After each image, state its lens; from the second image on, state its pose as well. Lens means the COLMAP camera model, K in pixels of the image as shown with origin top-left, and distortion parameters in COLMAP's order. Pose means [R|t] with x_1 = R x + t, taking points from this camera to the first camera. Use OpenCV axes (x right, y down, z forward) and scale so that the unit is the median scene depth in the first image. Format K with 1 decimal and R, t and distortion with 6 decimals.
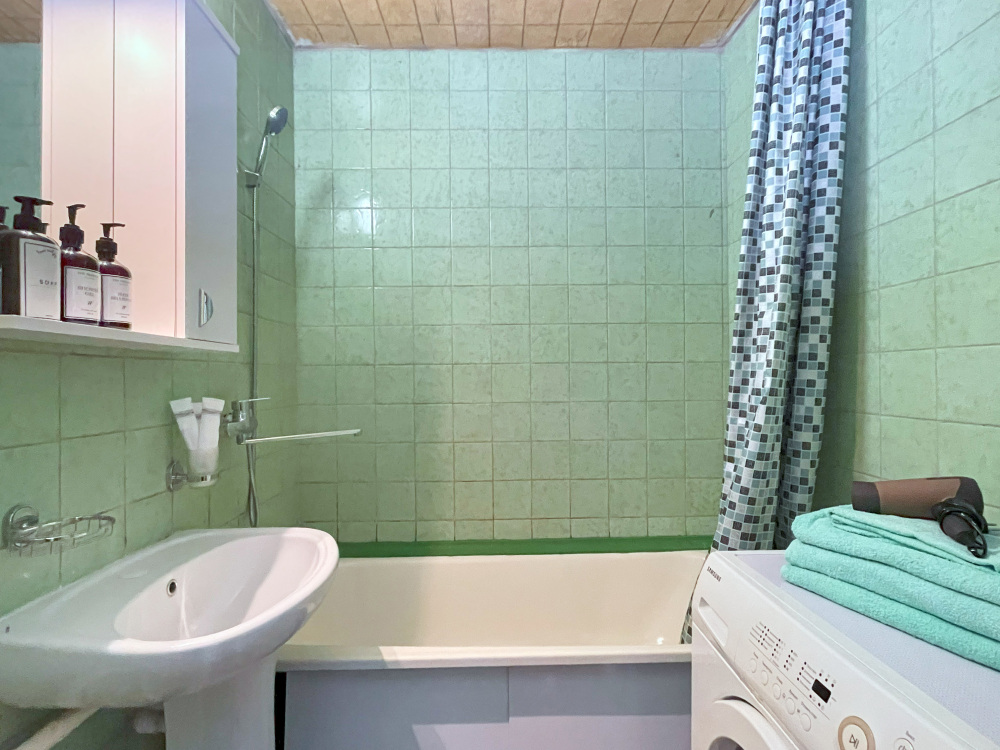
lens RADIAL K [[499.3, 0, 491.4], [0, 499.3, 379.1], [0, 0, 1]] dist [-0.001949, 0.000902]
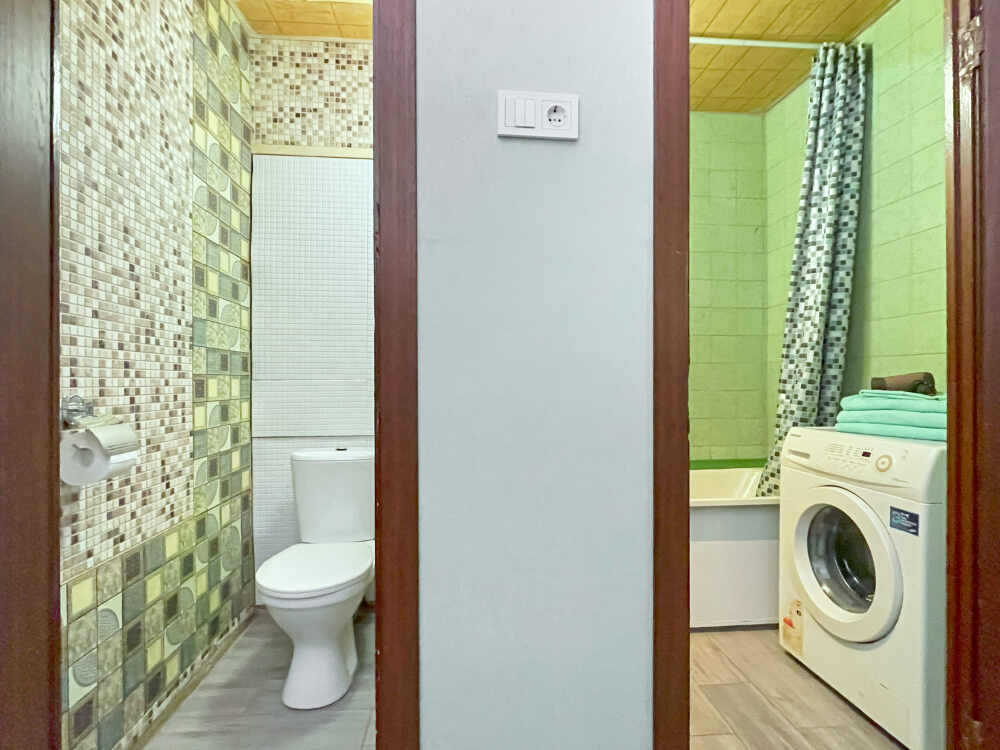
lens RADIAL K [[499.3, 0, 506.3], [0, 499.3, 378.3], [0, 0, 1]] dist [-0.001949, 0.000902]
pose [[0.998083, 0.004582, 0.061726, -0.559114], [-0.004671, 0.999988, 0.001309, 0.141472], [-0.061719, -0.001595, 0.998092, -0.583674]]
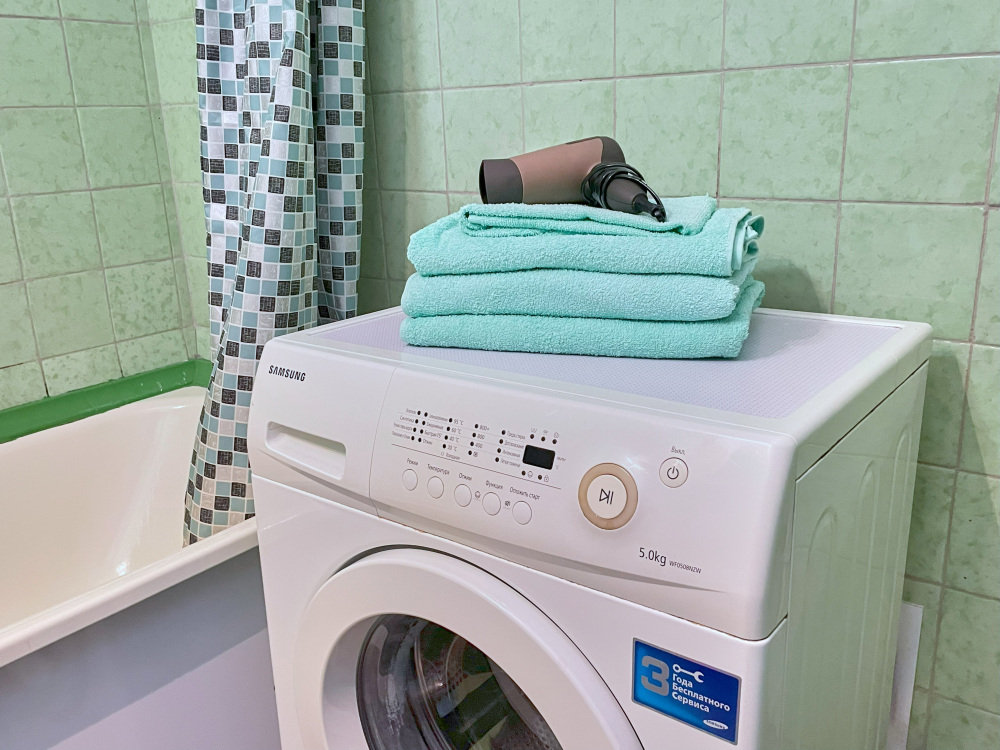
lens RADIAL K [[891.0, 0, 522.5], [0, 891.0, 391.4], [0, 0, 1]] dist [0.053985, -0.067907]
pose [[0.618573, -0.245087, 0.746525, -0.091075], [0.027763, 0.956331, 0.290963, 0.105766], [-0.785237, -0.159256, 0.598365, 0.173621]]
